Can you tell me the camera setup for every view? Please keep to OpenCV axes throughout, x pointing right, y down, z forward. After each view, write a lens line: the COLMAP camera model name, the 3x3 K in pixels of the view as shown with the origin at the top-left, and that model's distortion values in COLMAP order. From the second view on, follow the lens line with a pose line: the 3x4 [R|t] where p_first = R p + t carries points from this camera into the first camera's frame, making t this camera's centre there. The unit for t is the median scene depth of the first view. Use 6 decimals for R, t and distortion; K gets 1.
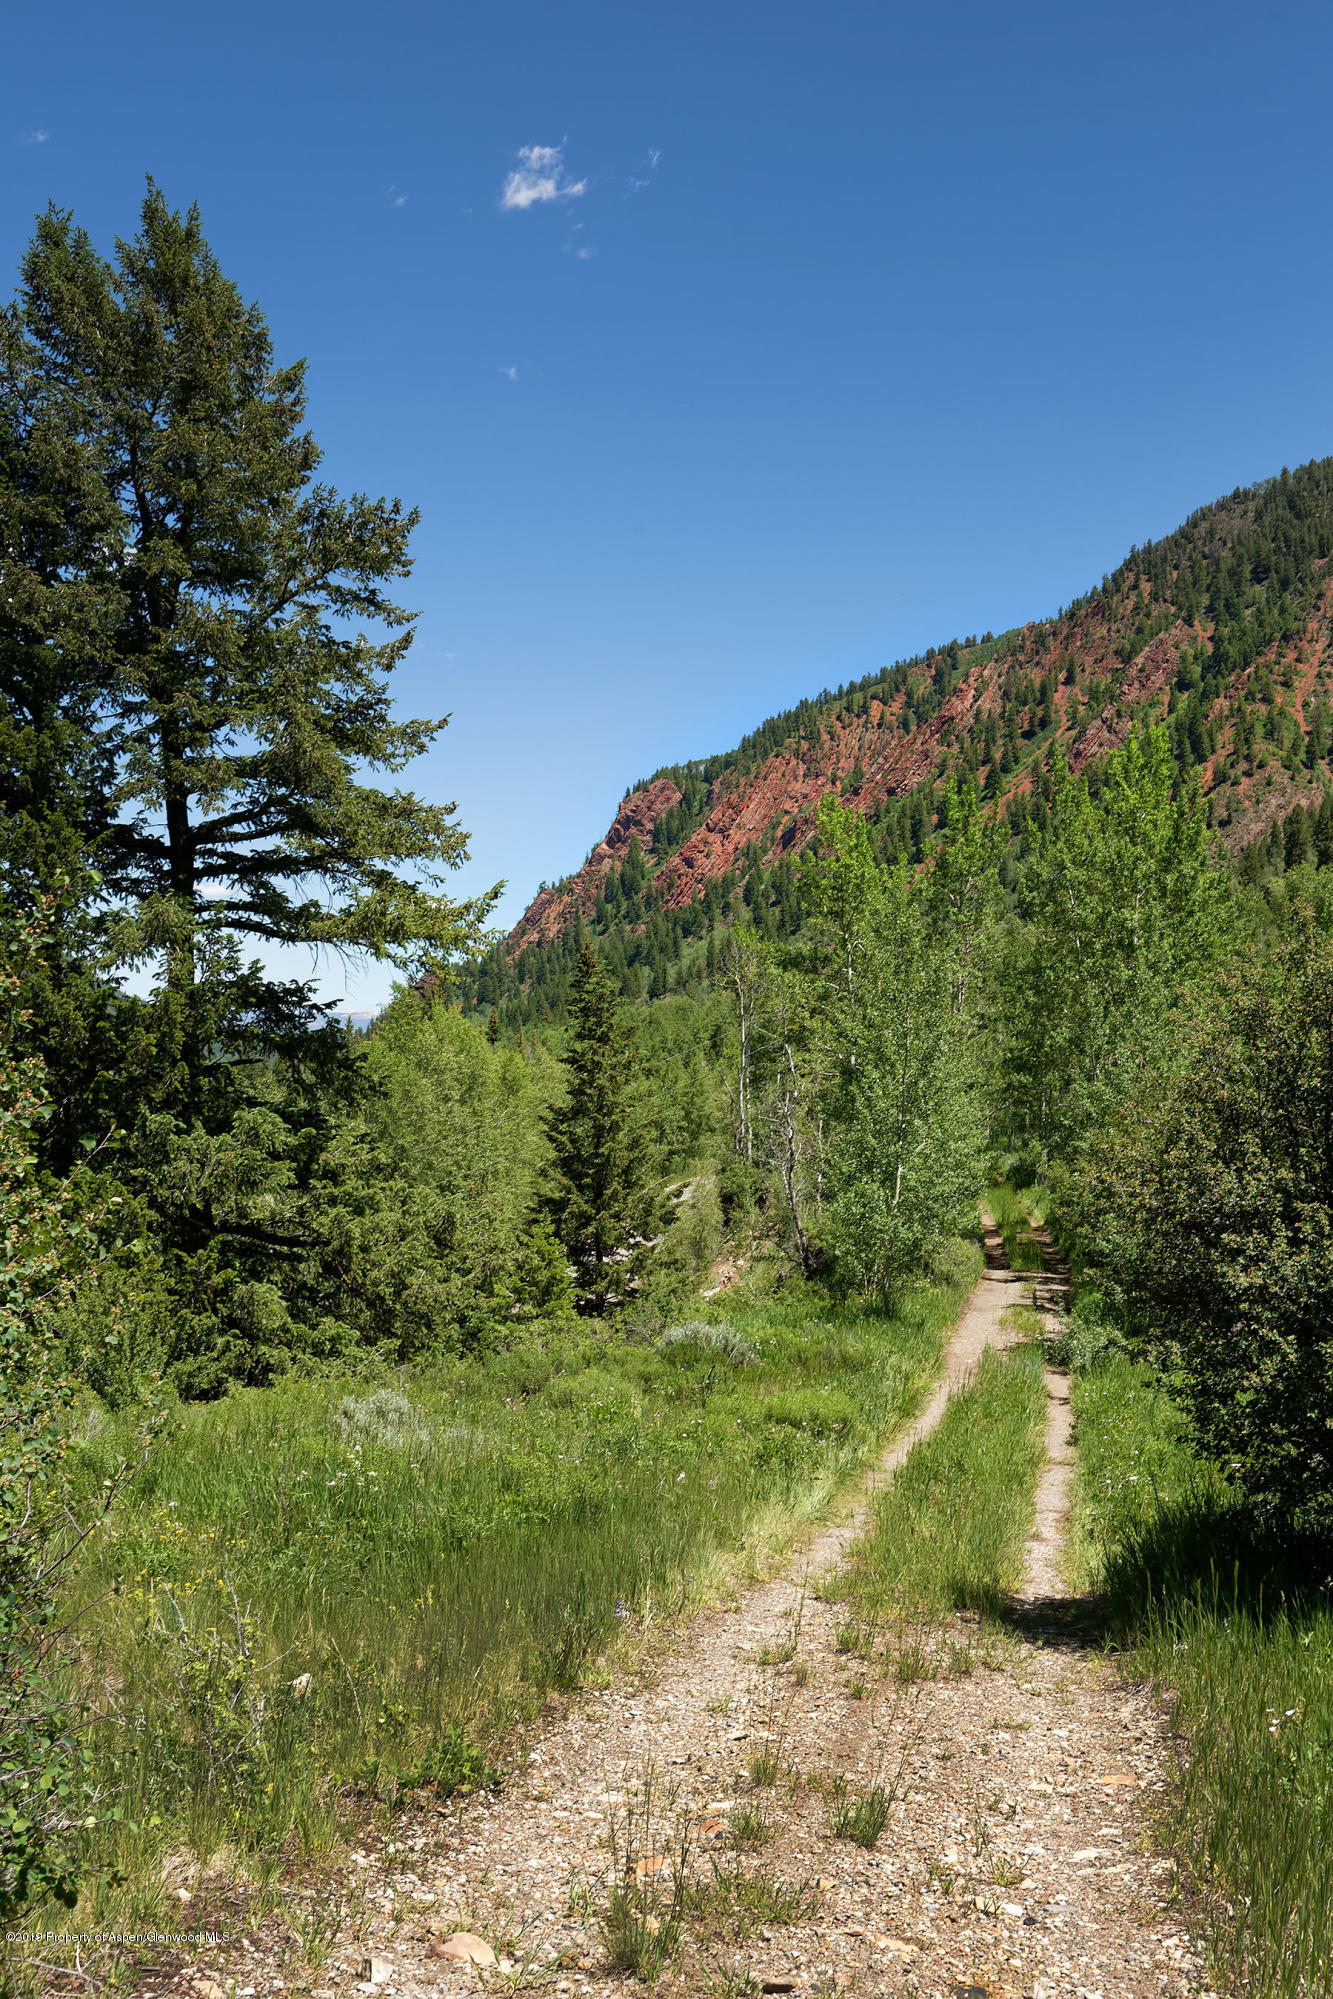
lens RADIAL K [[2144.6, 0, 655.0], [0, 2144.6, 1005.7], [0, 0, 1]] dist [-0.000170, 0.000000]
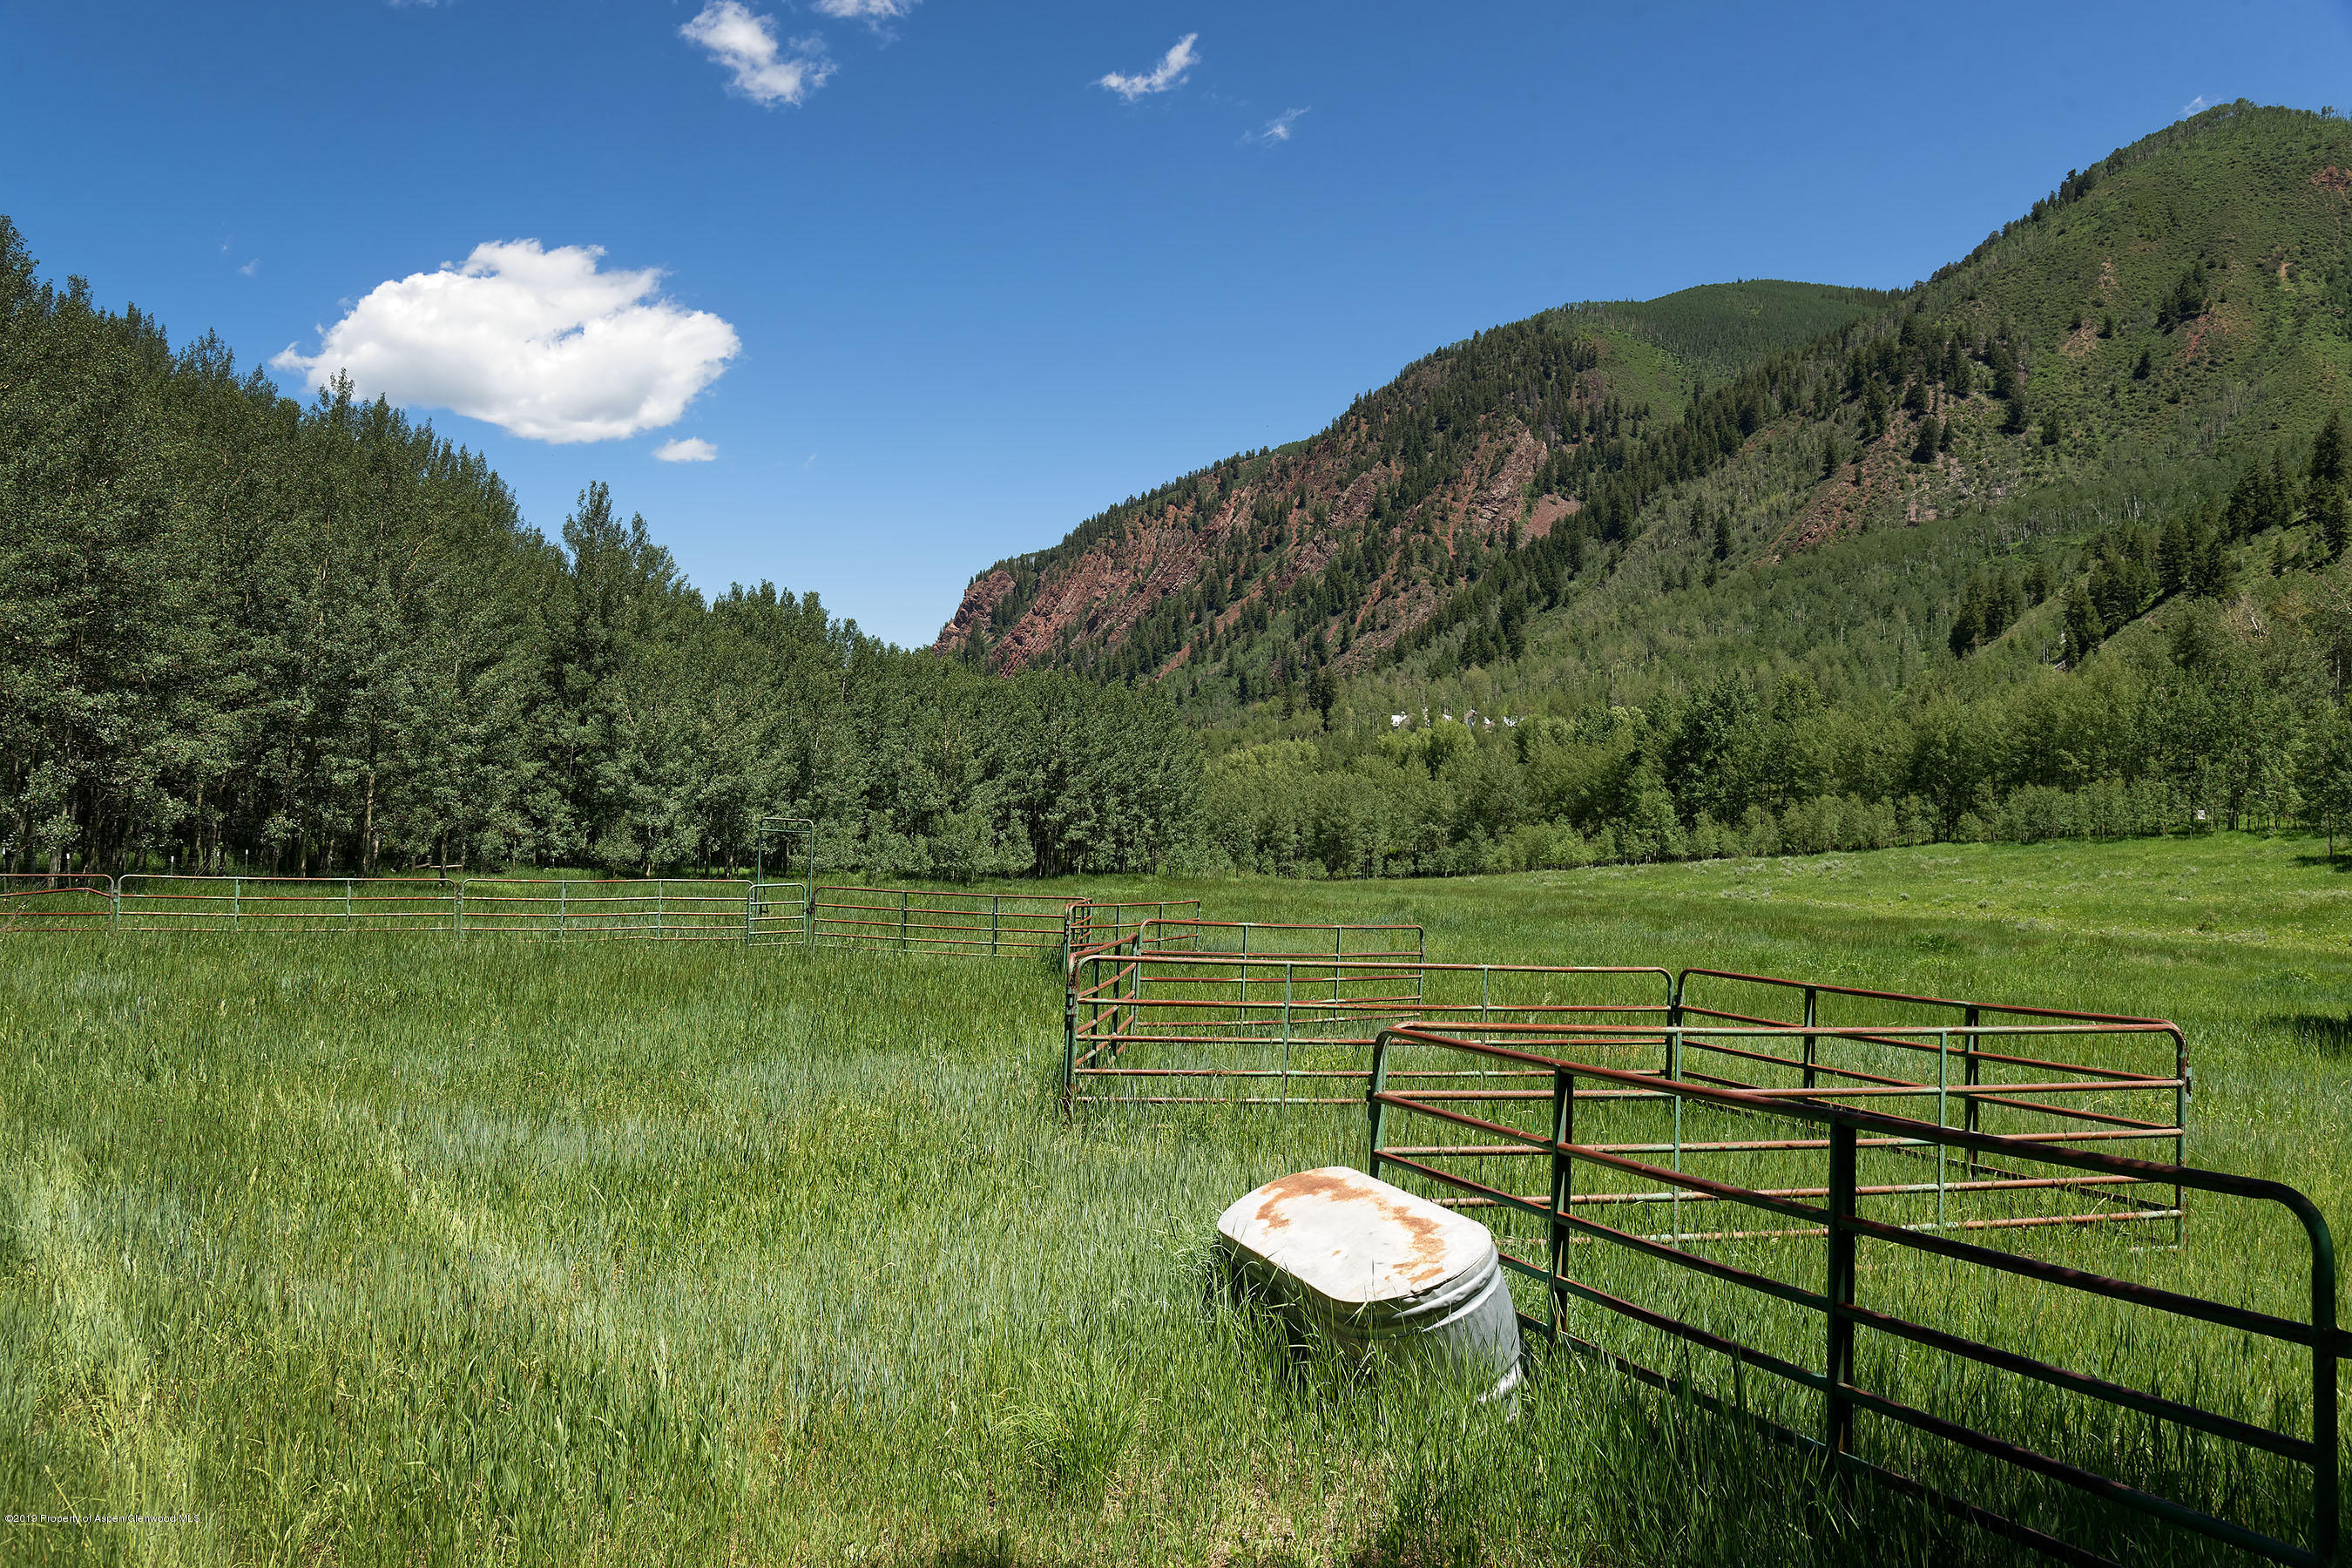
lens RADIAL K [[1992.1, 0, 1133.2], [0, 1992.1, 788.7], [0, 0, 1]] dist [-0.001013, 0.027471]
pose [[0.998652, -0.012757, 0.050304, 0.023033], [0.011436, 0.999584, 0.026475, -0.010252], [-0.050621, -0.025864, 0.998383, -0.168459]]
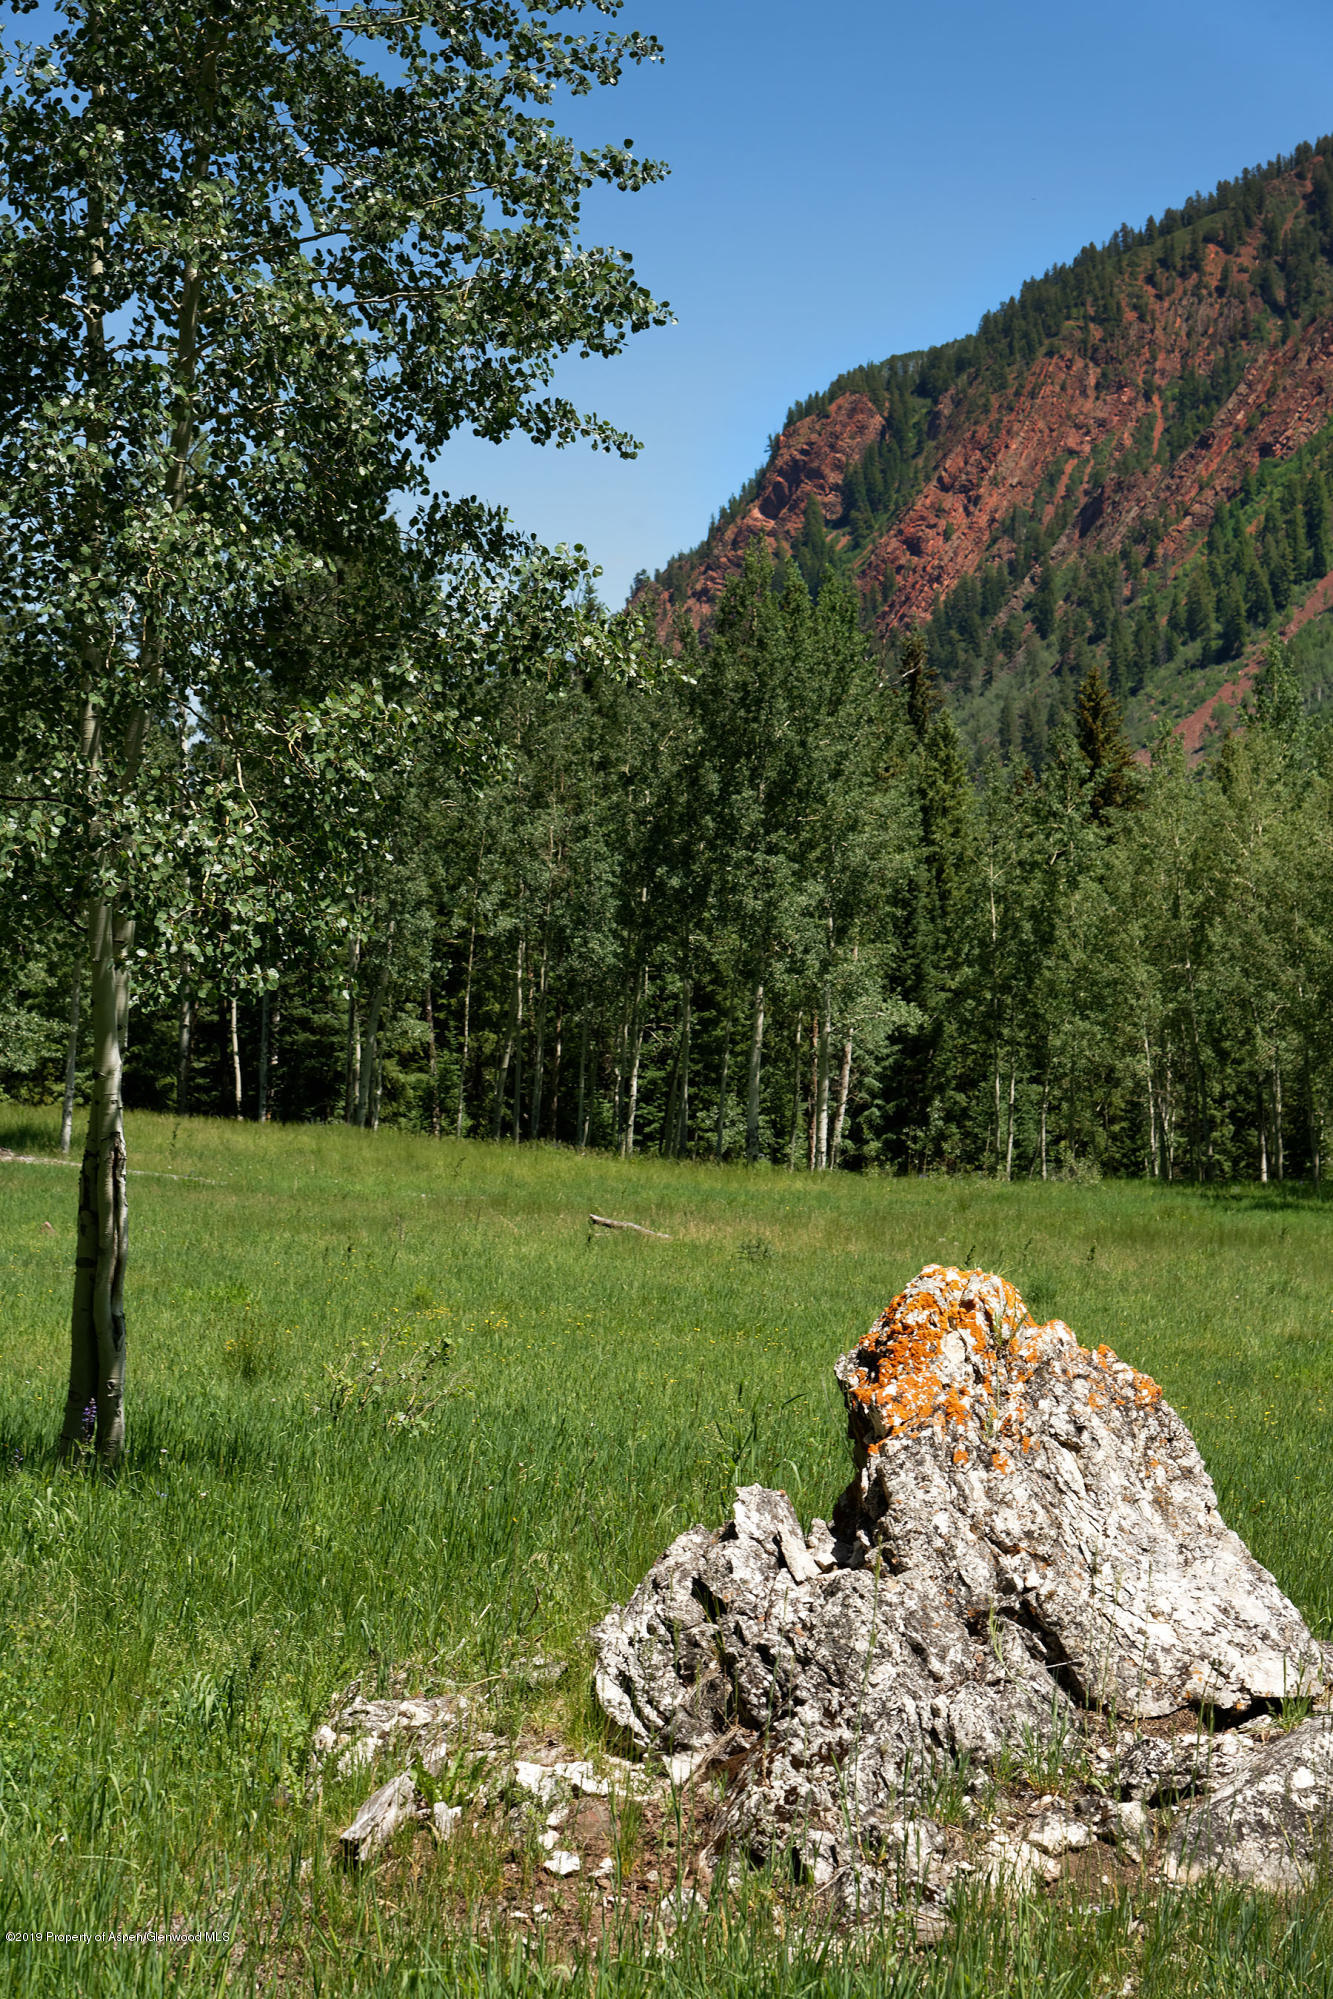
lens RADIAL K [[4749.1, 0, 669.2], [0, 4749.1, 1004.0], [0, 0, 1]] dist [0.076554, 0.000000]
pose [[0.999535, -0.030084, 0.004974, -0.062735], [0.029718, 0.997634, 0.061990, -0.023472], [-0.006827, -0.061813, 0.998064, -0.331923]]
